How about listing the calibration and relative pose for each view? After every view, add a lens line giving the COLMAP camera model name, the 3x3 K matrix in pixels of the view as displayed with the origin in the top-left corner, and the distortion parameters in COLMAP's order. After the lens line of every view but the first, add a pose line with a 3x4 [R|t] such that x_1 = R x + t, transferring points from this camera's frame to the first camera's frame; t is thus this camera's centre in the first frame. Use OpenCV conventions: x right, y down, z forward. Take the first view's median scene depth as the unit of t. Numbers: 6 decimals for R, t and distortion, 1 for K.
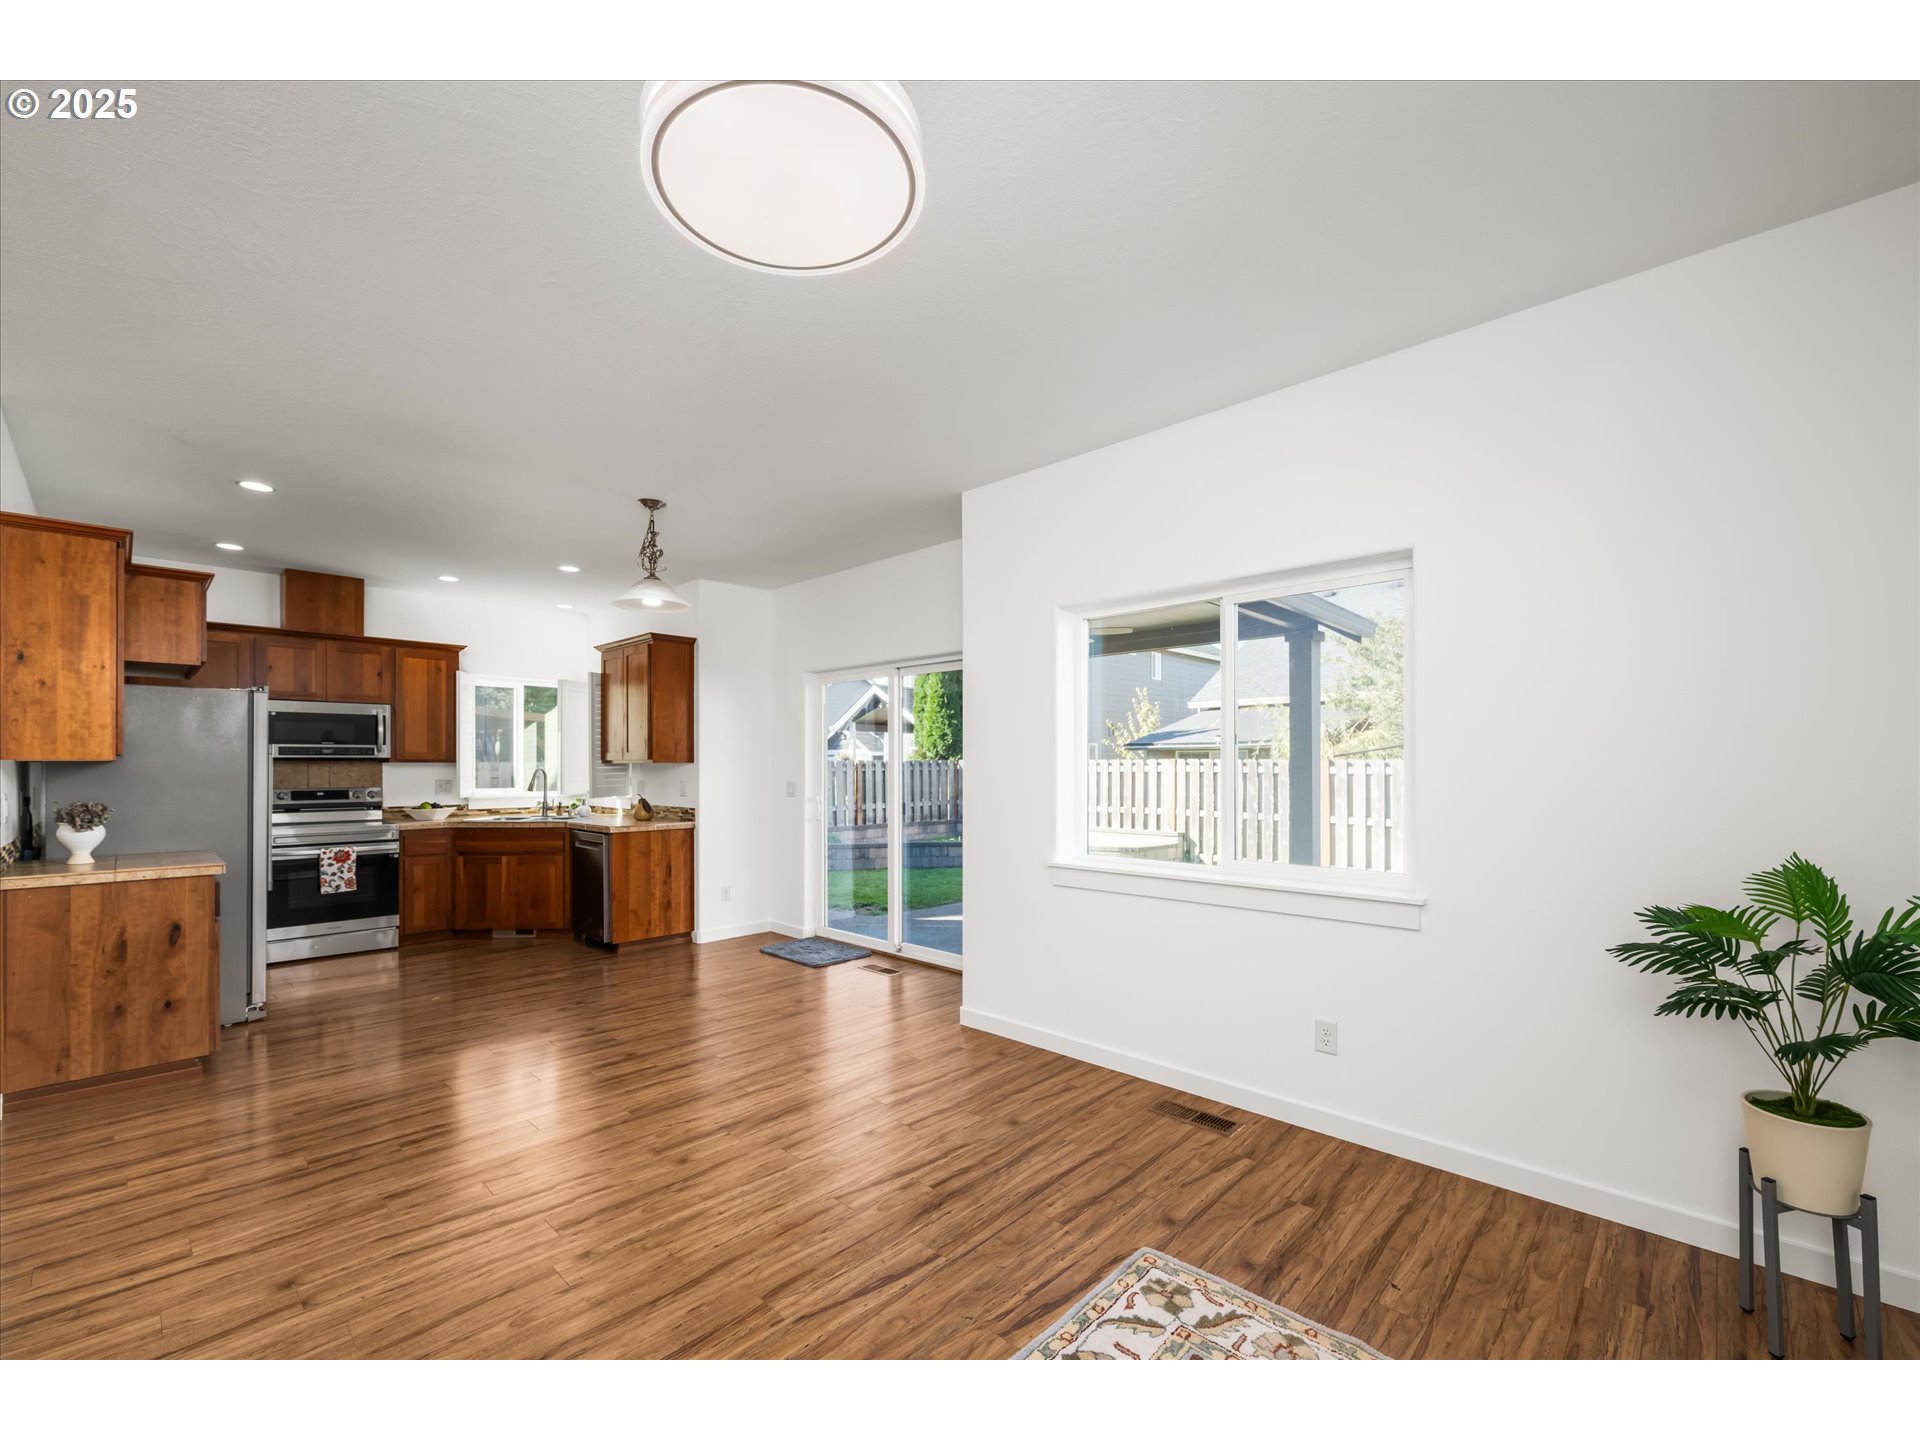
lens RADIAL K [[799.6, 0, 967.3], [0, 799.6, 757.9], [0, 0, 1]] dist [-0.003688, -0.000515]
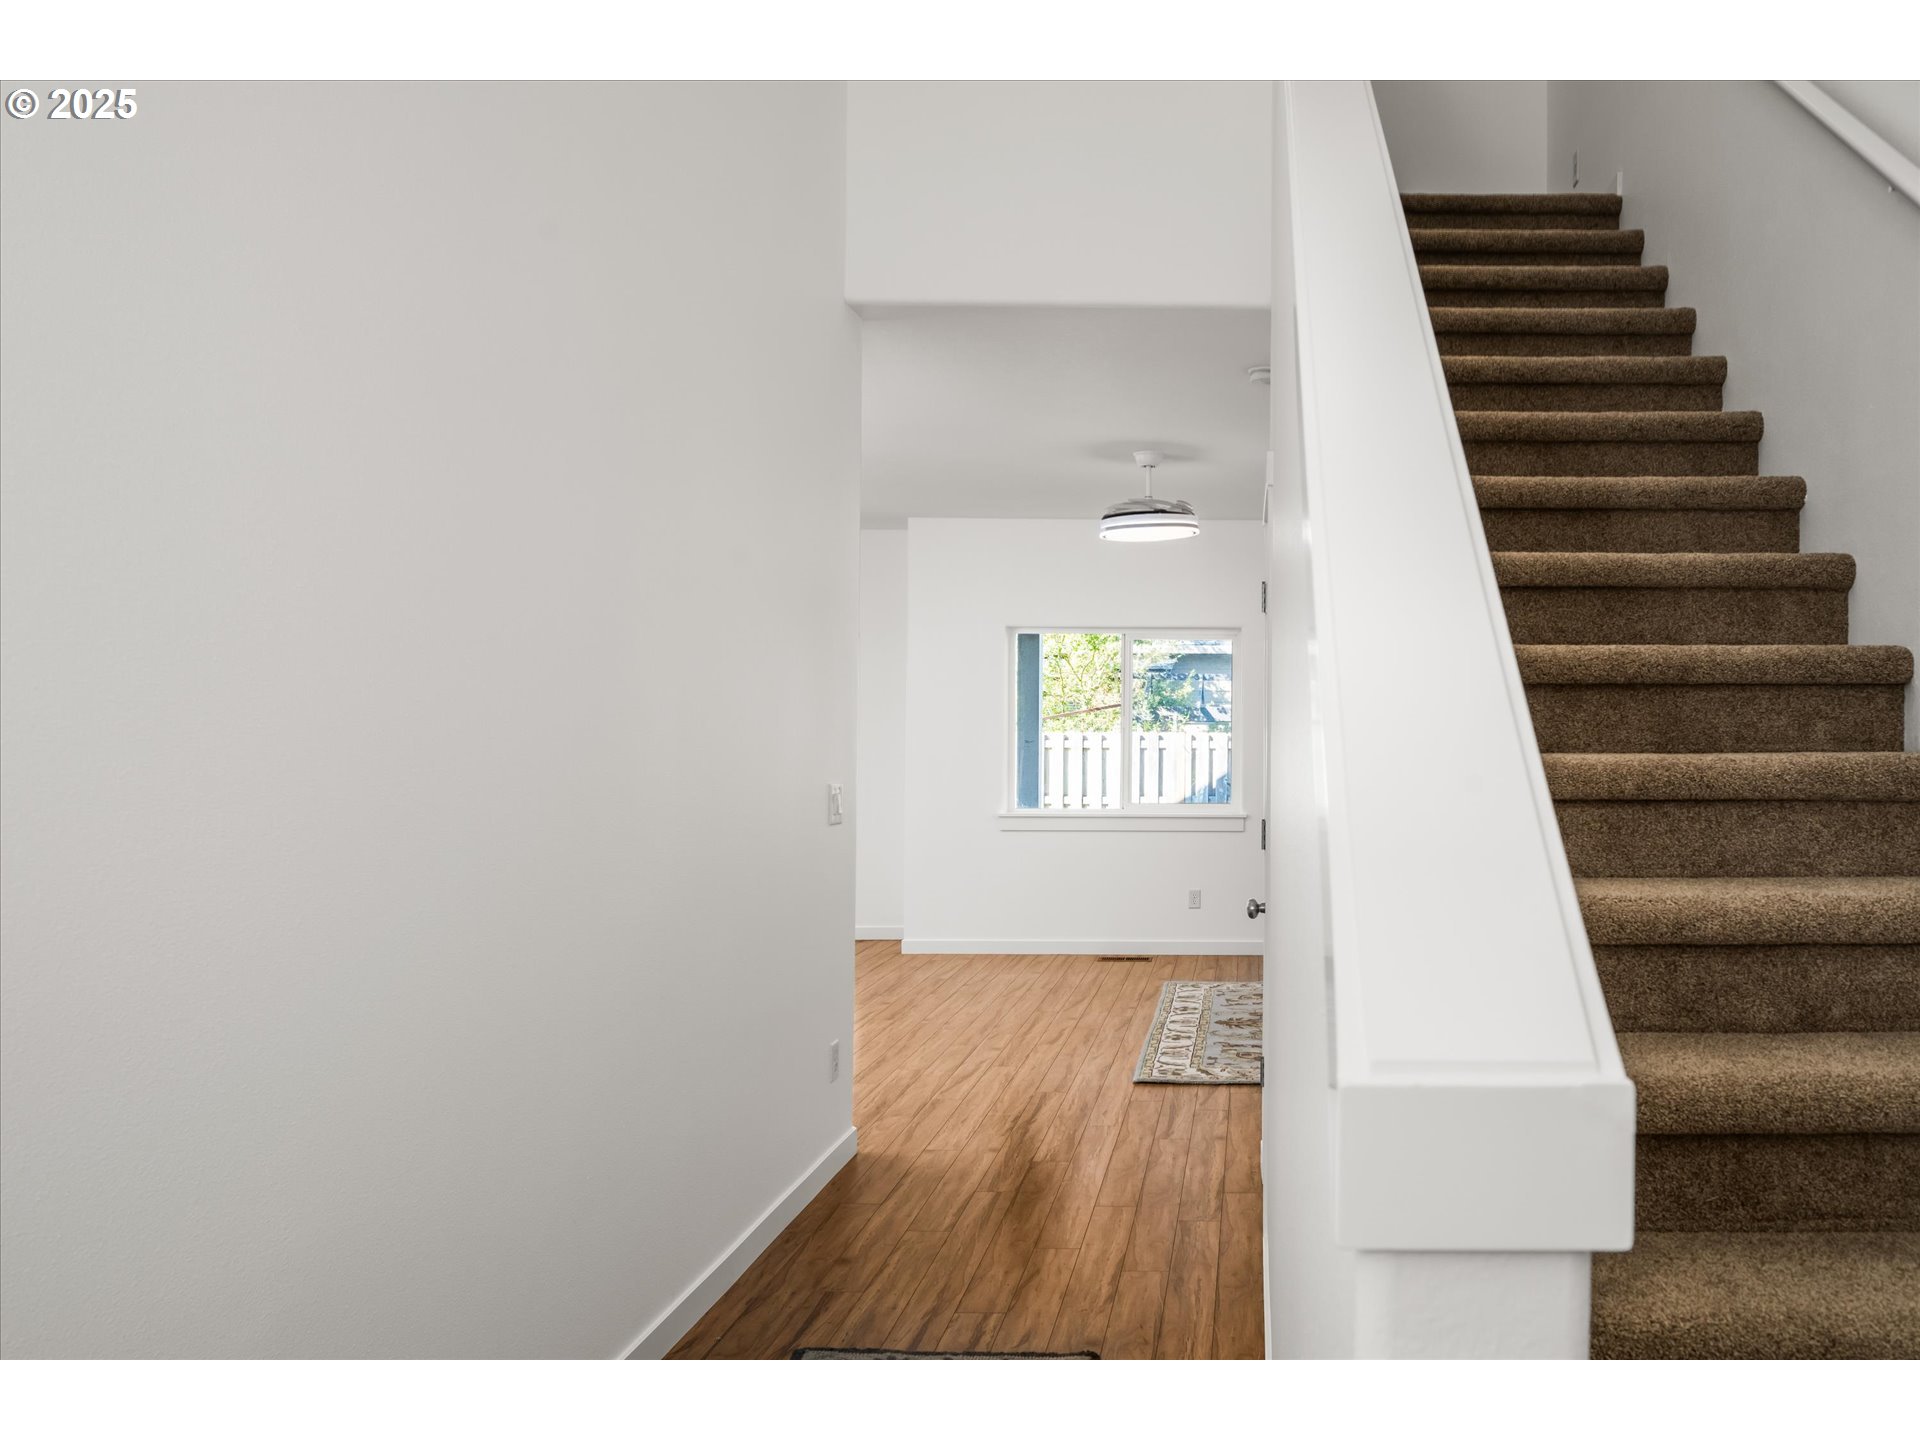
lens RADIAL K [[1500.2, 0, 960.0], [0, 1500.2, 720.0], [0, 0, 1]] dist [-0.308156, -0.000151]
pose [[0.847736, 0.008918, 0.530343, -0.854677], [-0.008693, 0.999958, -0.002919, -0.010412], [-0.530347, -0.002136, 0.847778, -0.728919]]
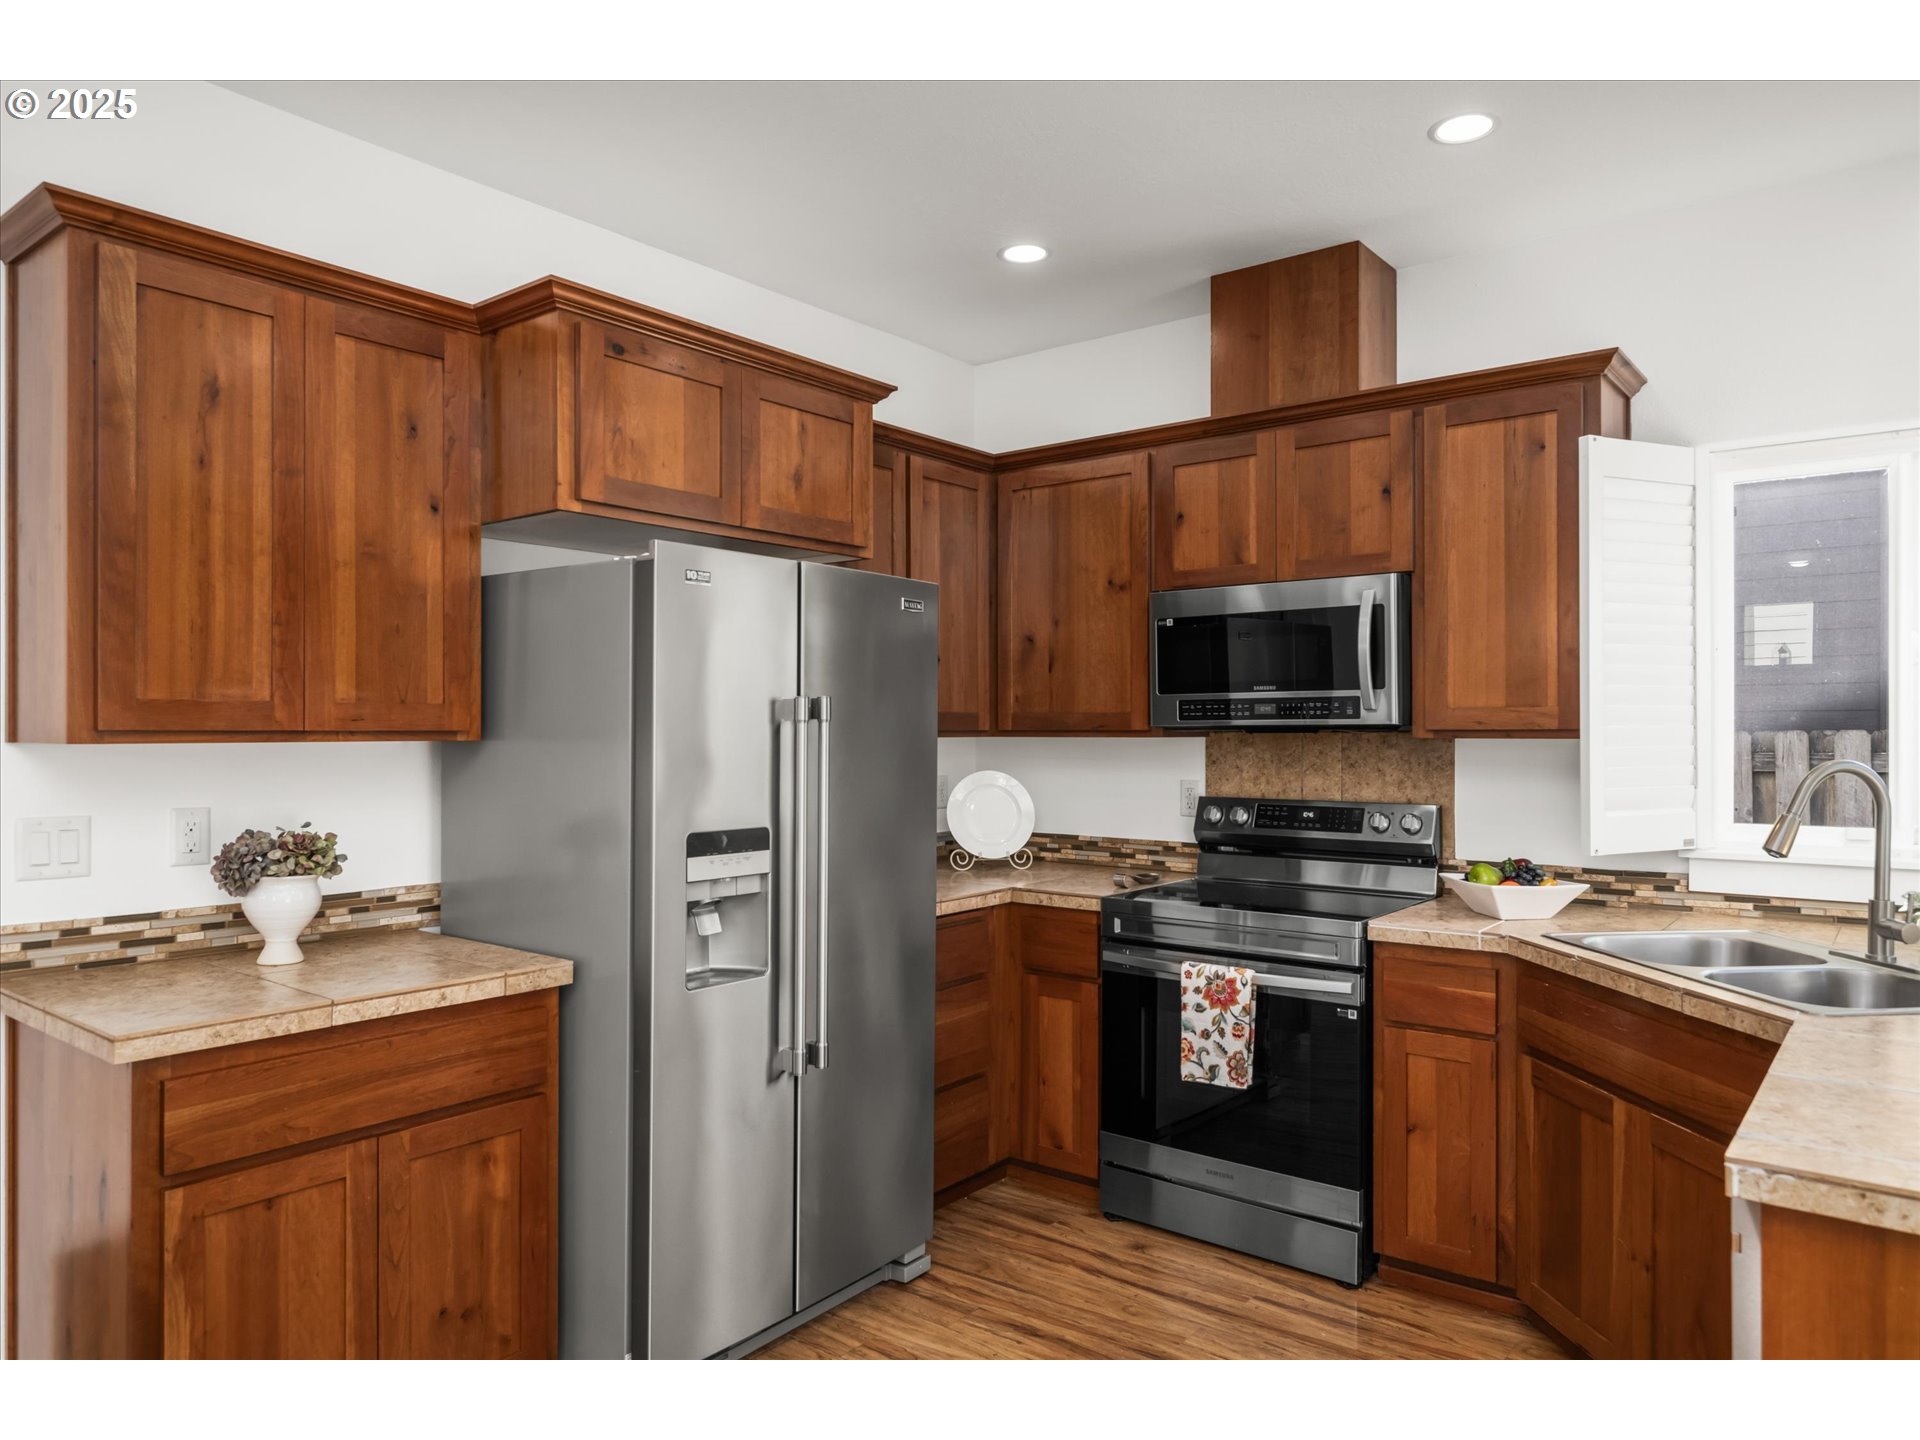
lens RADIAL K [[1235.9, 0, 1007.7], [0, 1235.9, 725.3], [0, 0, 1]] dist [-0.000530, -0.000173]
pose [[0.102757, -0.003770, -0.994699, -0.221562], [0.007081, 0.999970, -0.003058, 0.000962], [0.994681, -0.006729, 0.102781, 0.844245]]
